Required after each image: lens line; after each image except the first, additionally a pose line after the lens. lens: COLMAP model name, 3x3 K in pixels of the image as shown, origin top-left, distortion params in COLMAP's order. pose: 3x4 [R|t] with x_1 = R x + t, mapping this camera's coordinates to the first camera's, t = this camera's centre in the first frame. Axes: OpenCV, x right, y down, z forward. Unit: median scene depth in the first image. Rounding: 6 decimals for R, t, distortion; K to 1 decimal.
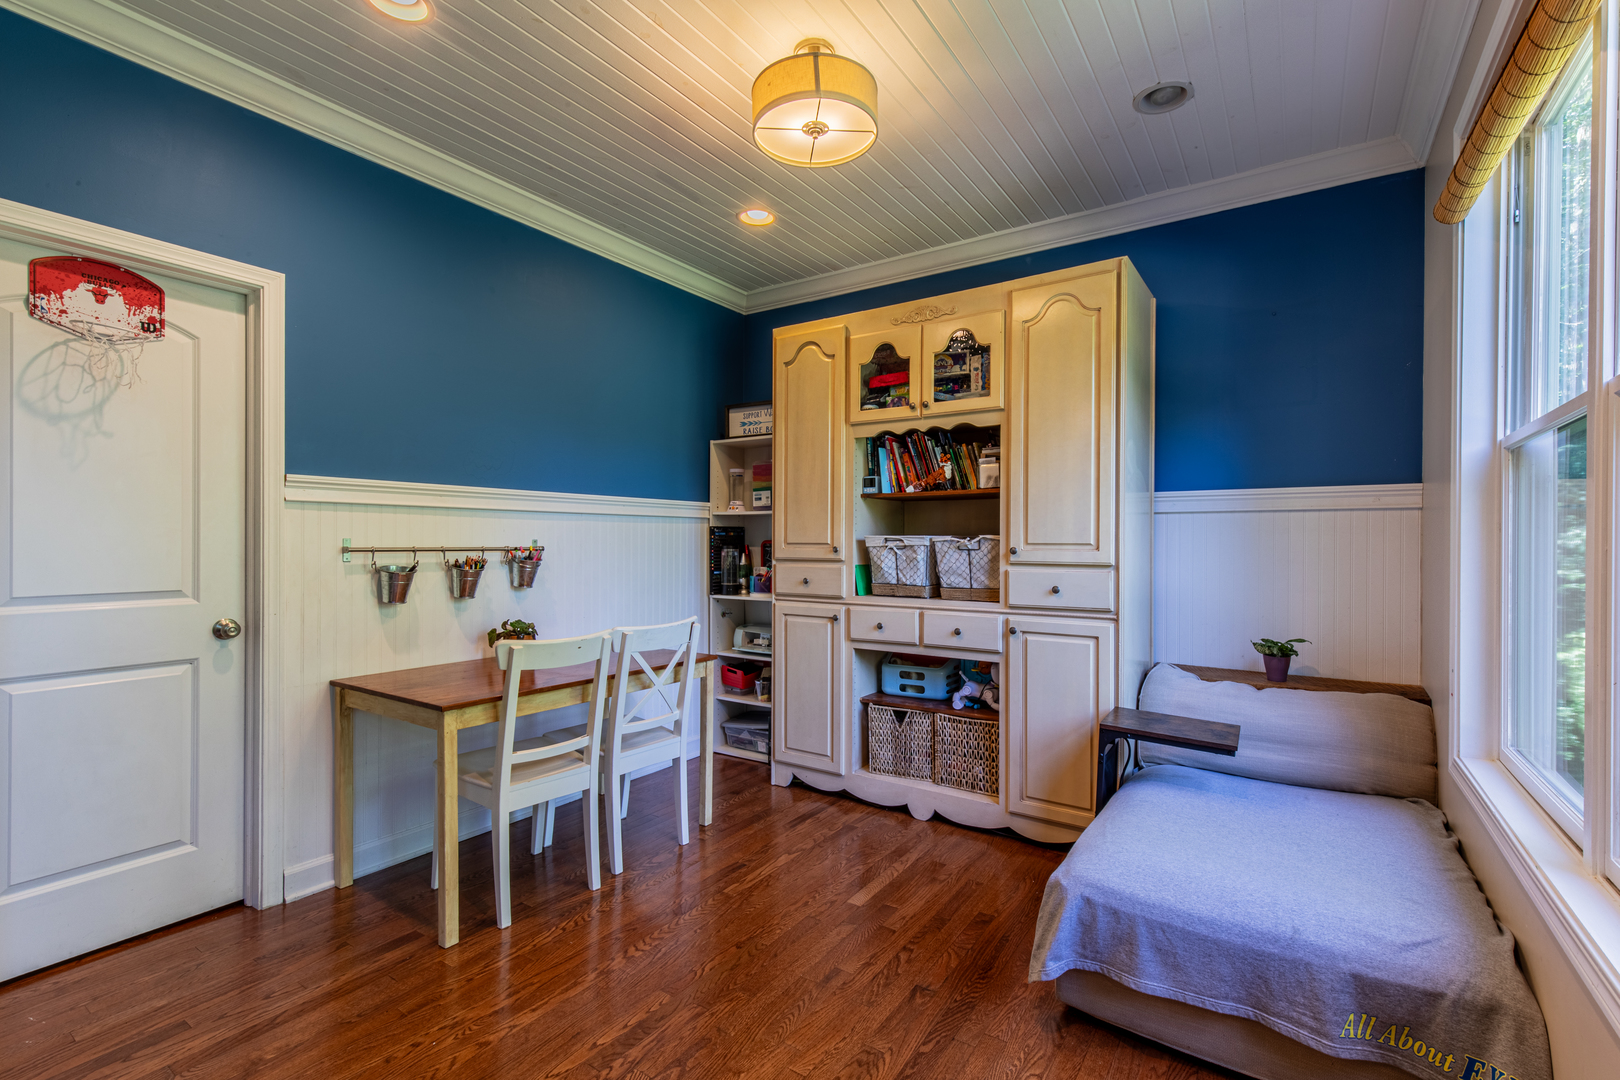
lens RADIAL K [[725.4, 0, 812.9], [0, 725.4, 543.2], [0, 0, 1]] dist [0.005048, 0.000577]
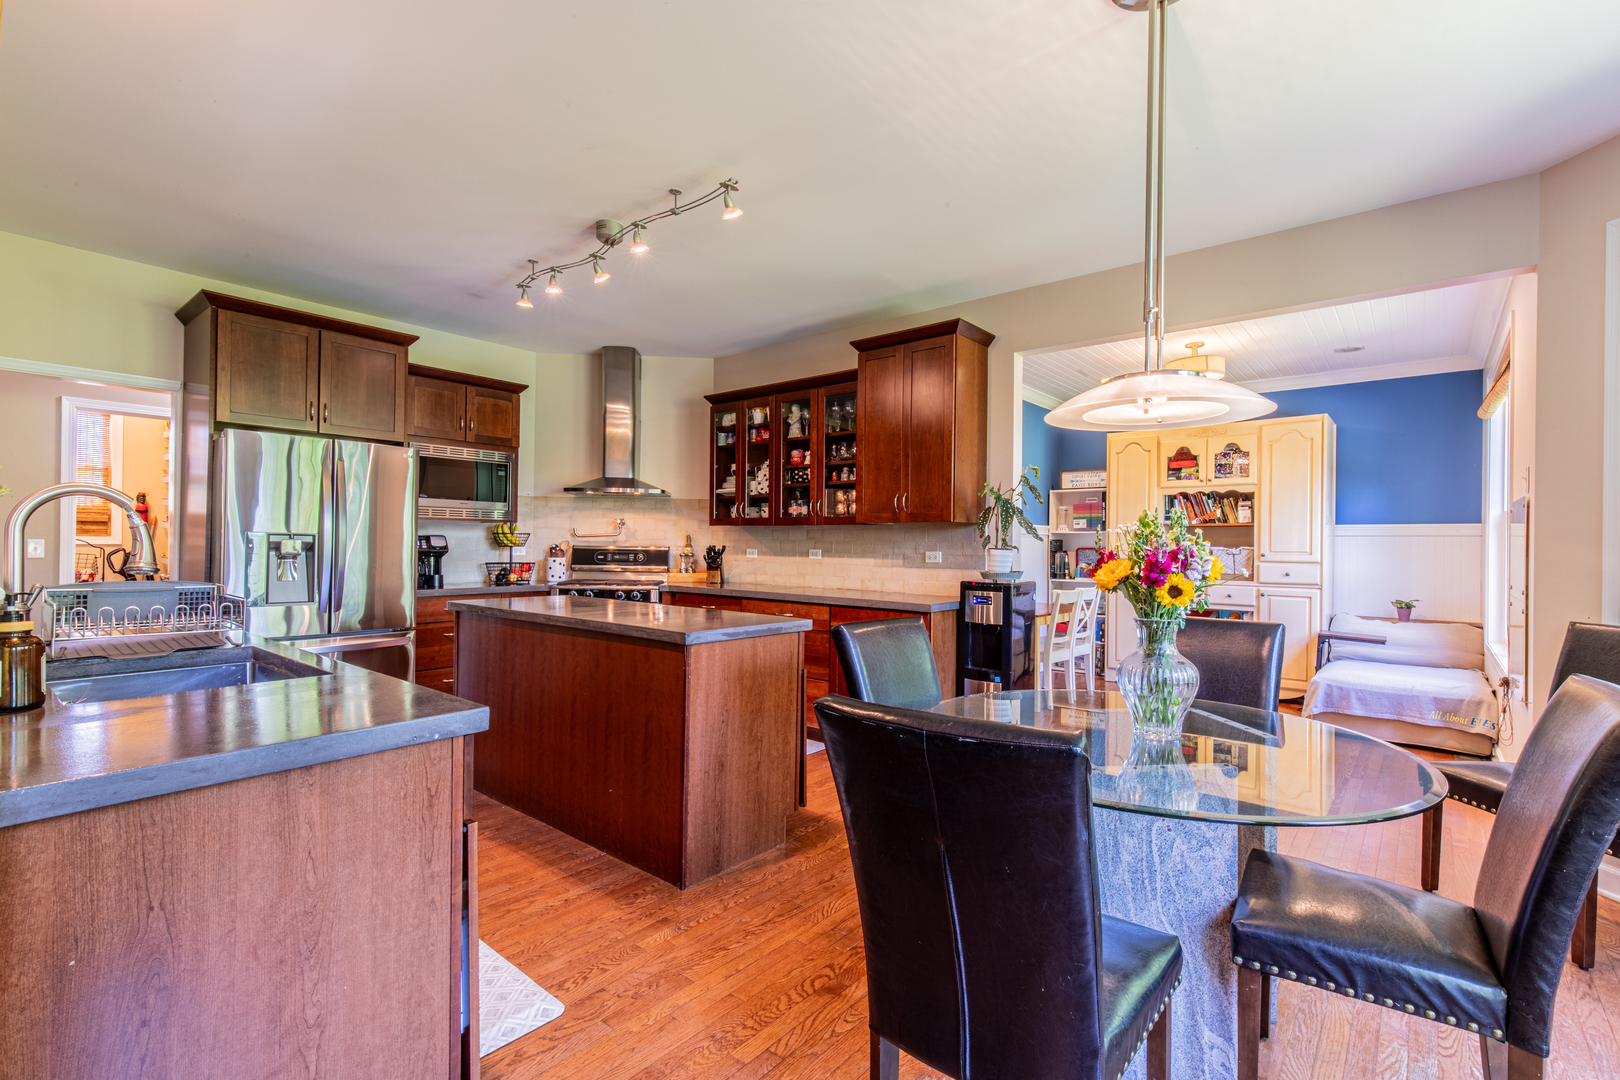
lens RADIAL K [[725.4, 0, 819.5], [0, 725.4, 544.6], [0, 0, 1]] dist [0.005048, 0.000577]
pose [[0.994786, 0.005983, -0.101813, -0.710469], [-0.006469, 0.999969, -0.004439, -0.001599], [0.101784, 0.005075, 0.994794, -1.082931]]
